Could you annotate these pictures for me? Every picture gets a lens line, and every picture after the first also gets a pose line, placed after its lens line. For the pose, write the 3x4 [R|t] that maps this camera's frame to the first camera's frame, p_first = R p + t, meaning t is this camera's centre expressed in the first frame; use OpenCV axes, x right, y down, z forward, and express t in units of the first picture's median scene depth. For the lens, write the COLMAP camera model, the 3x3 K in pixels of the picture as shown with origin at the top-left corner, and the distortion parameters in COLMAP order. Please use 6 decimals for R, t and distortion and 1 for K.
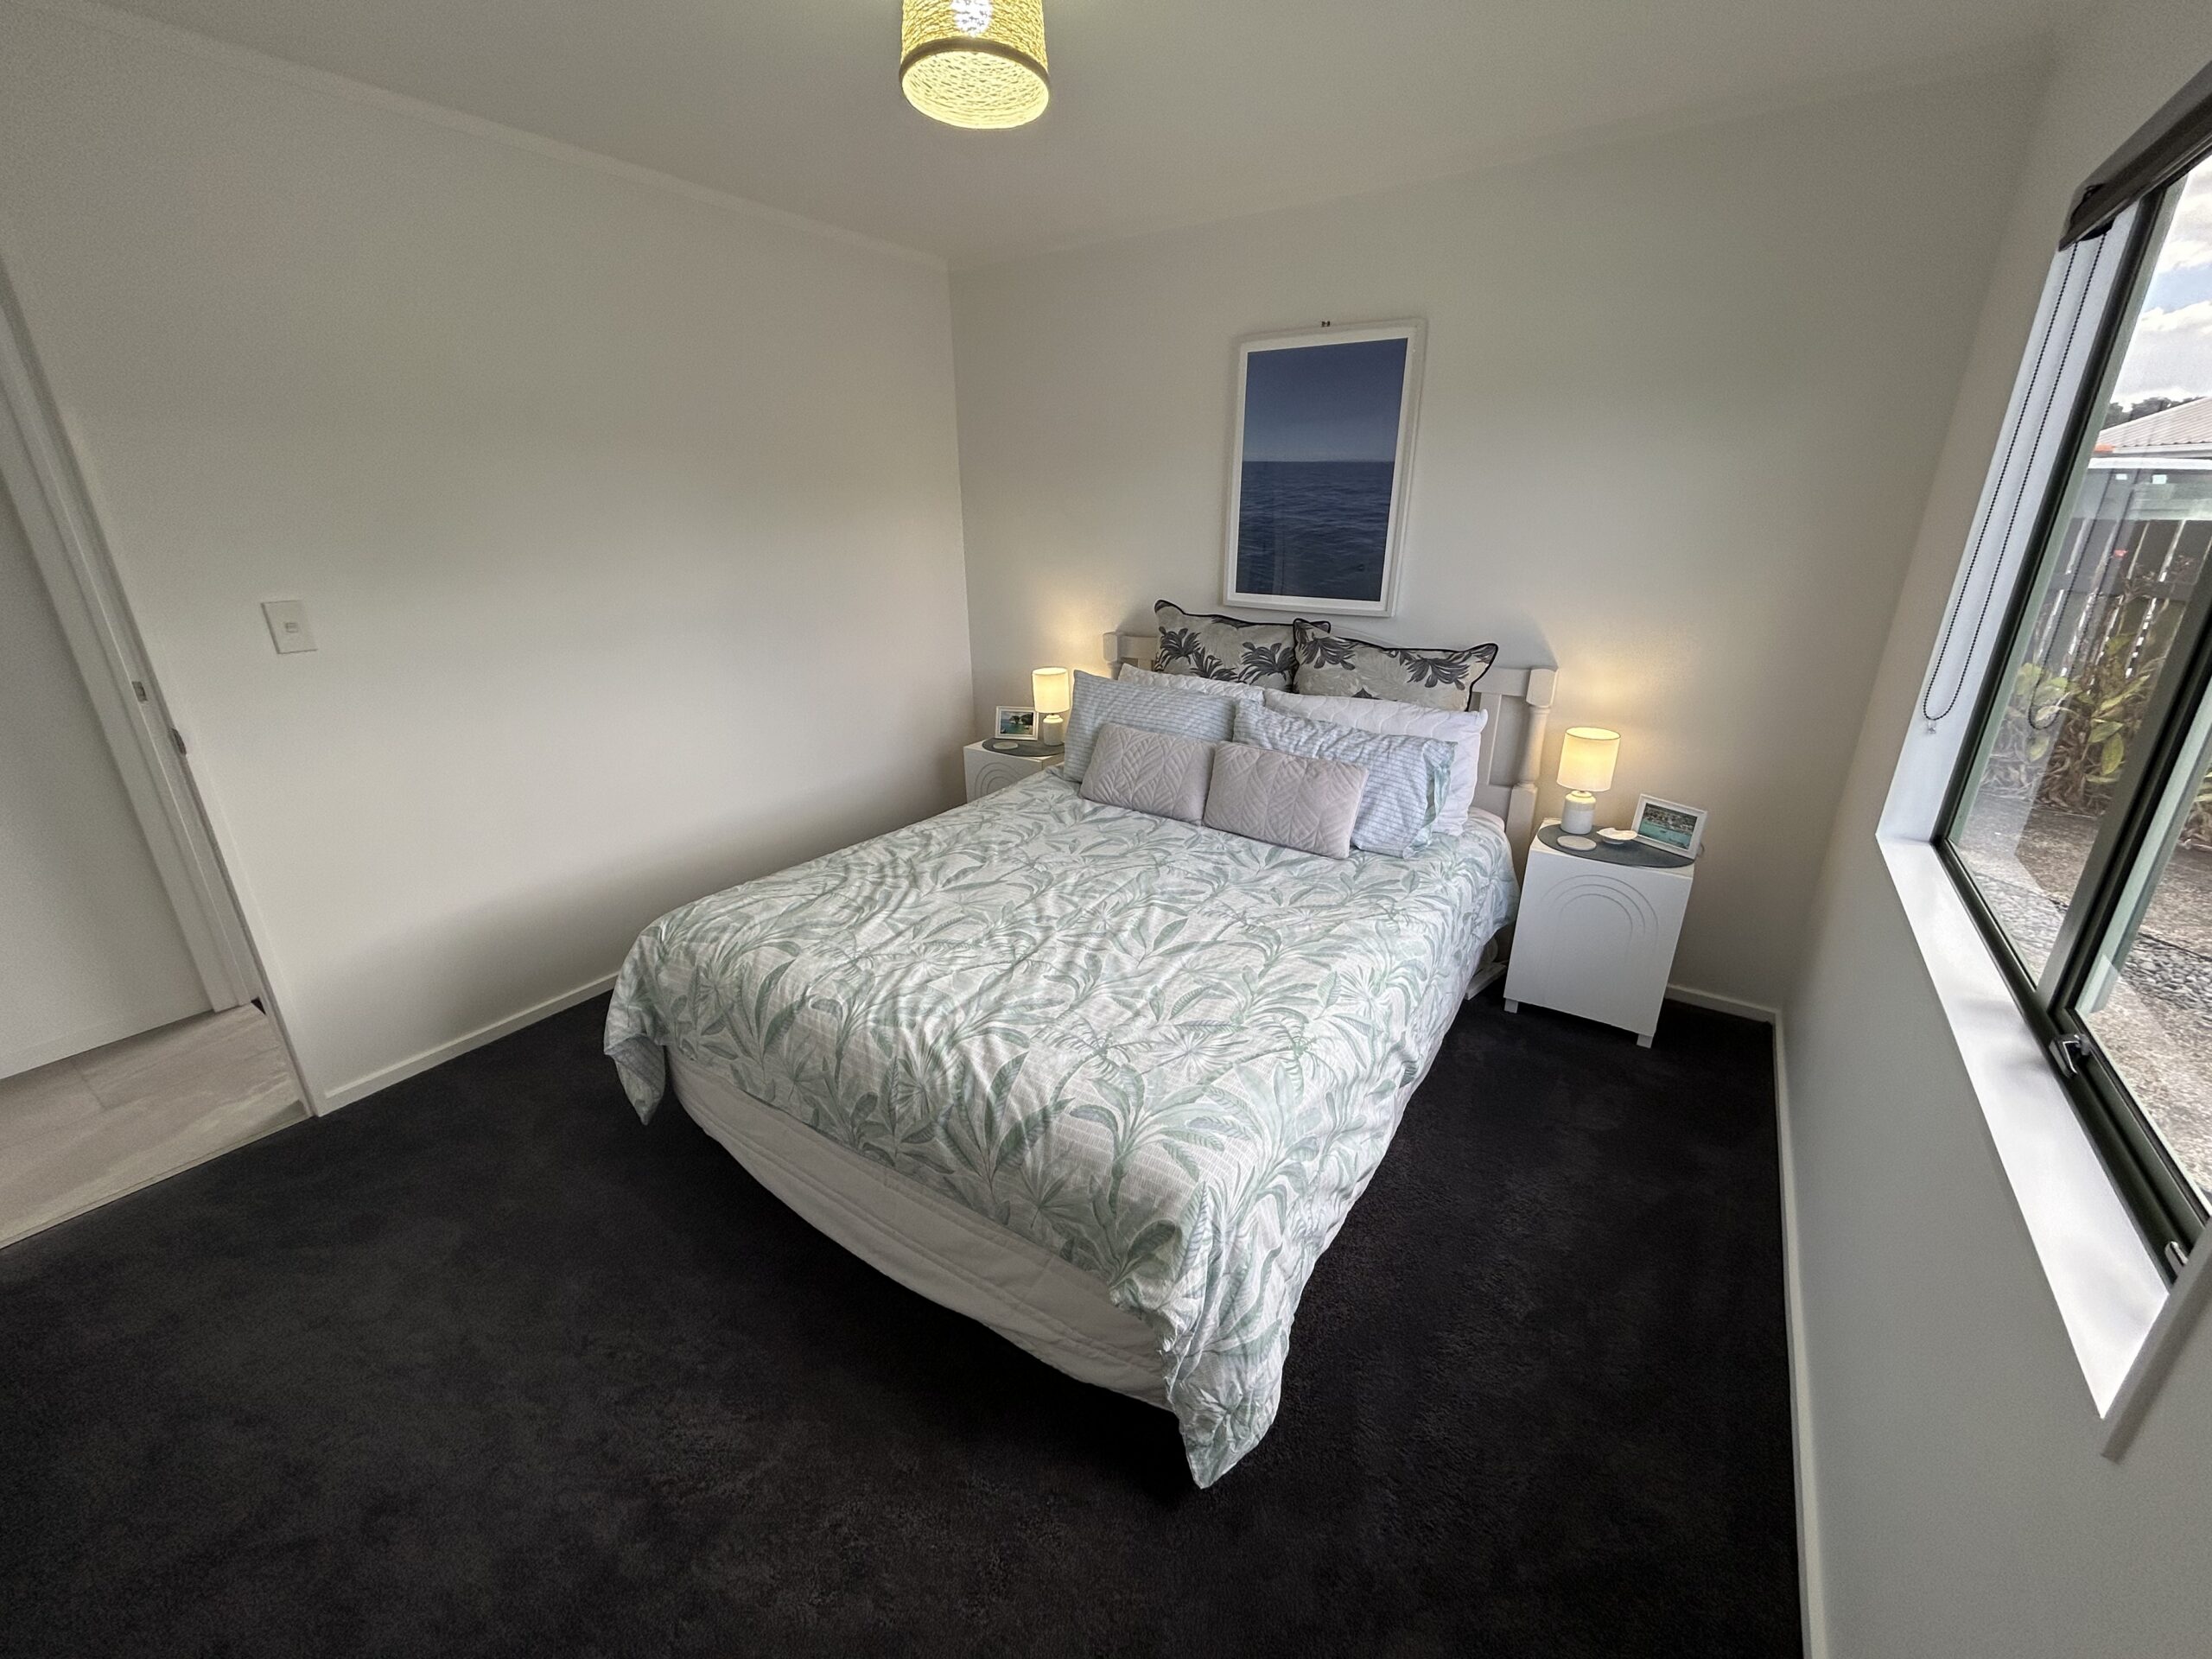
lens RADIAL K [[888.6, 0, 1106.0], [0, 888.6, 829.5], [0, 0, 1]] dist [0.002245, -0.000273]
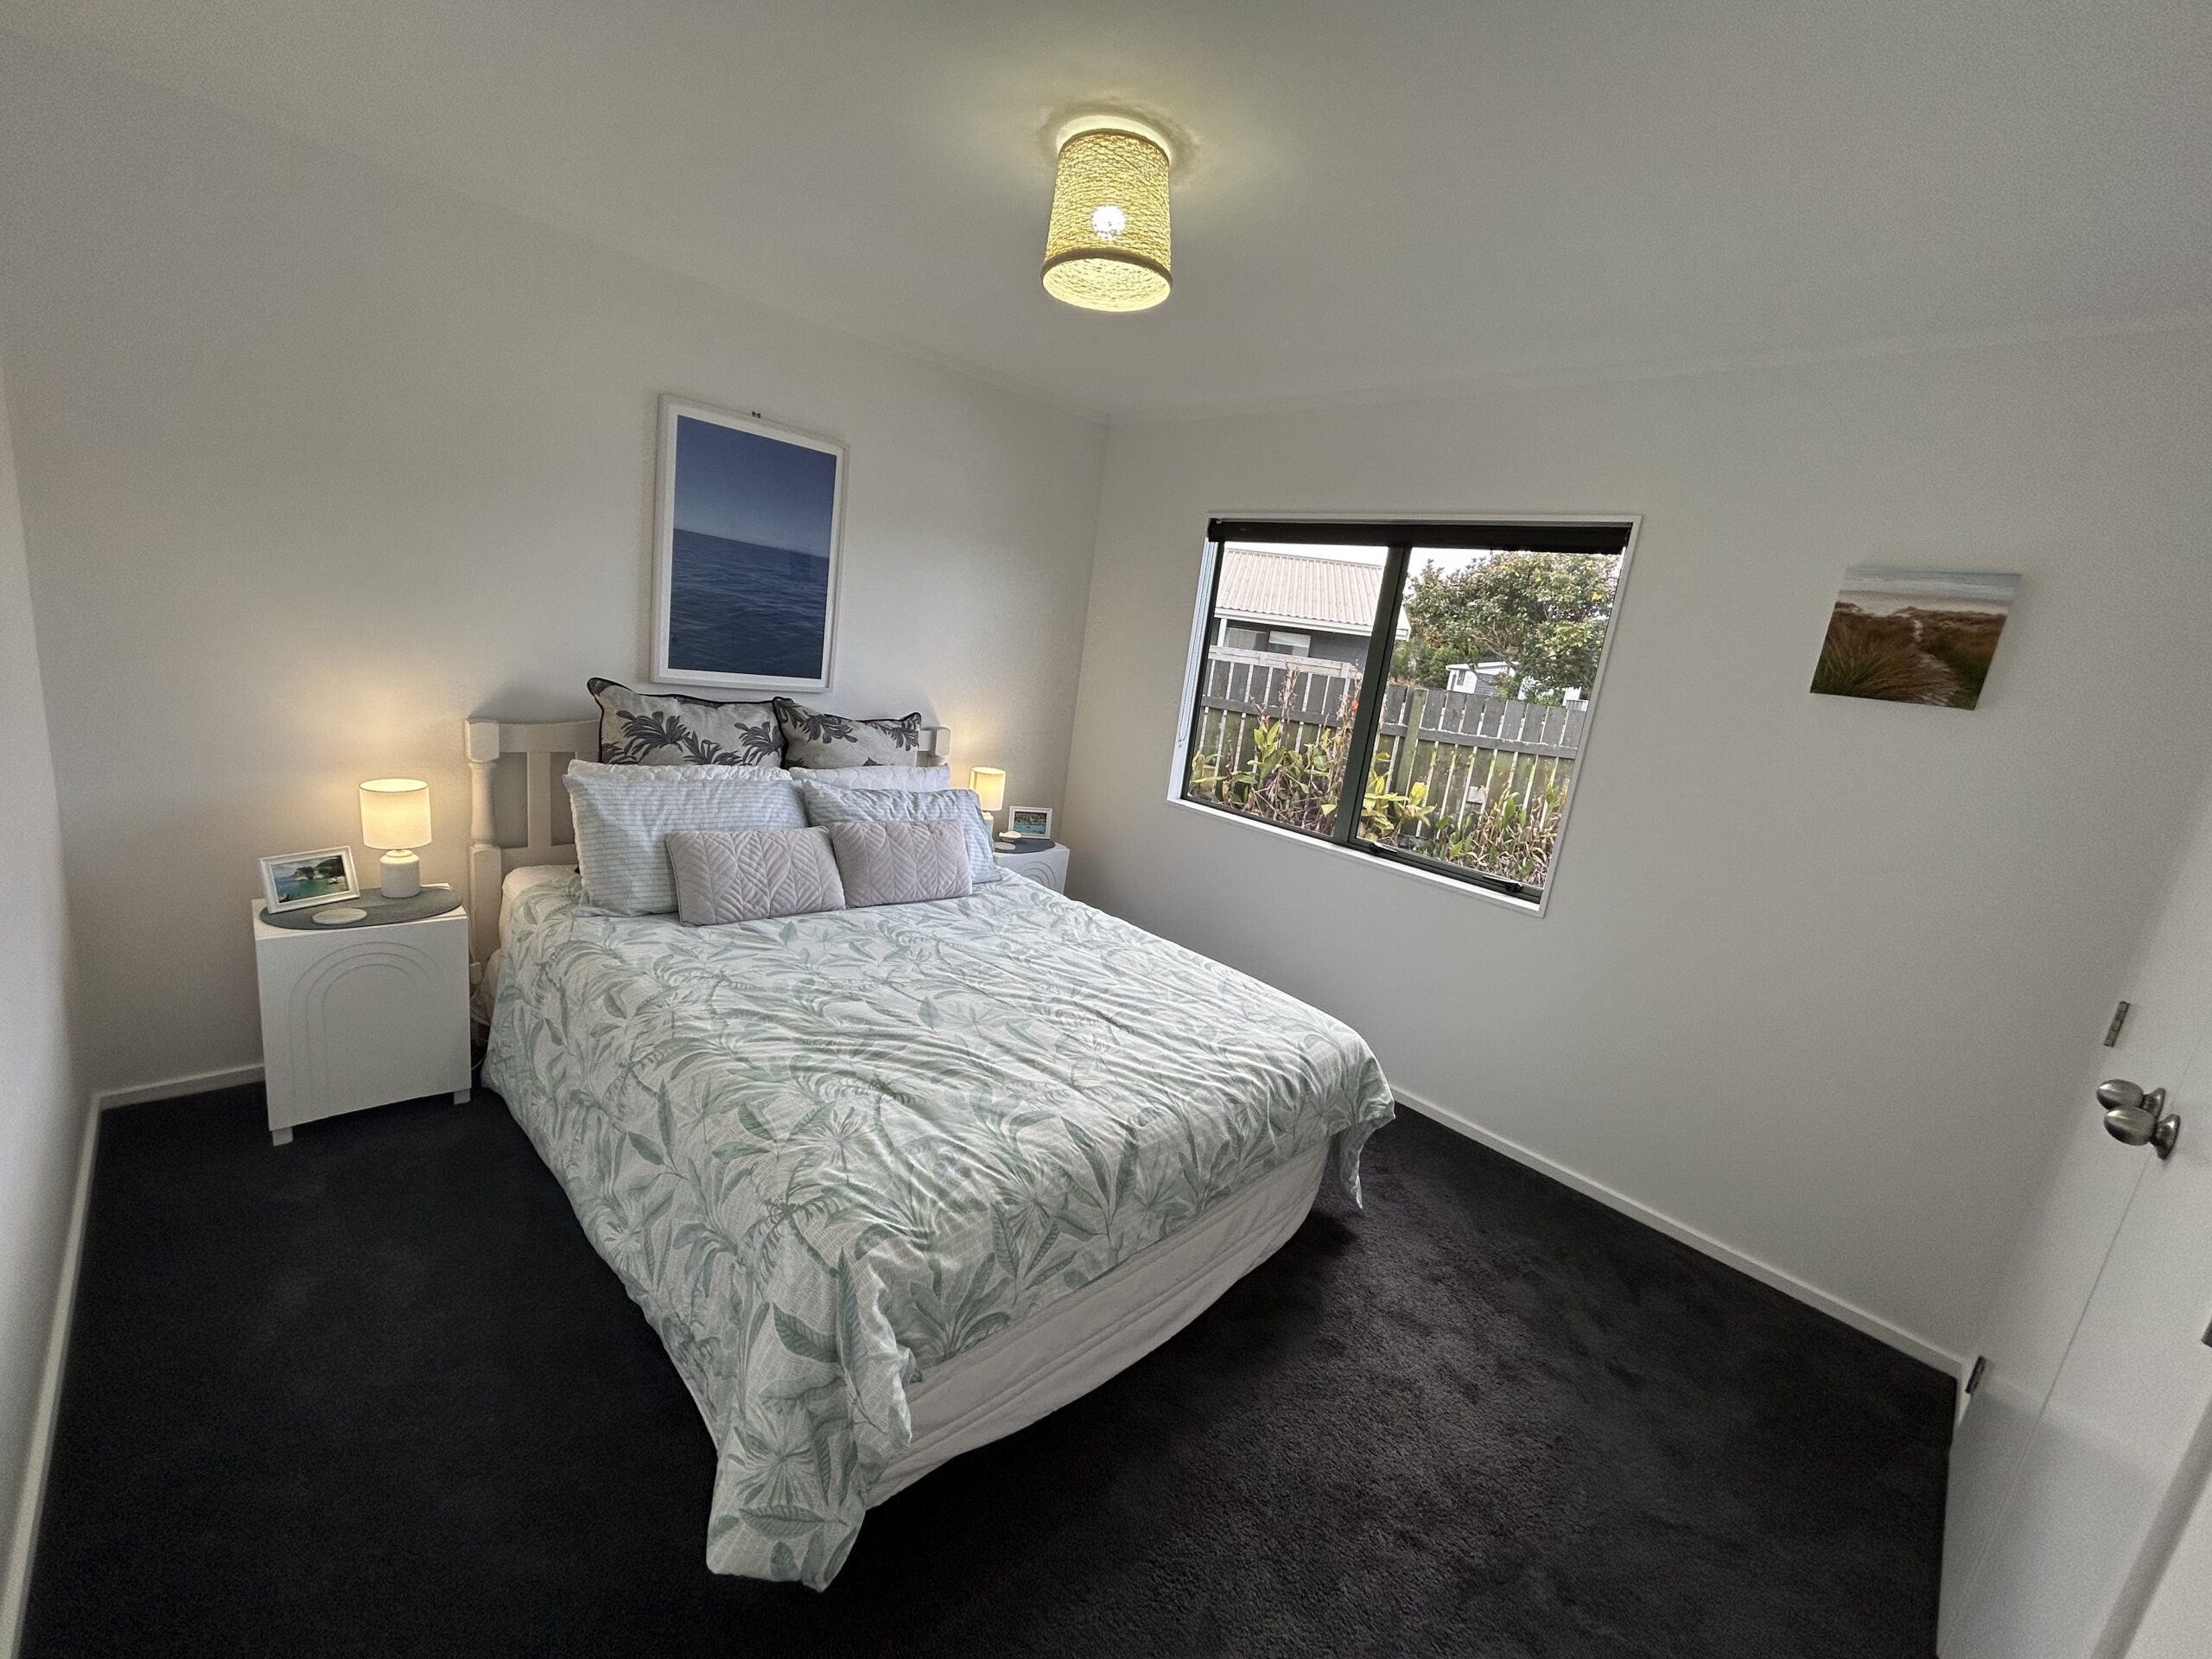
lens RADIAL K [[888.6, 0, 1106.0], [0, 888.6, 829.5], [0, 0, 1]] dist [0.002245, -0.000273]
pose [[0.202635, -0.184894, 0.961641, -0.832282], [0.210952, 0.967199, 0.141511, -0.182362], [-0.956263, 0.174185, 0.234992, 0.503992]]
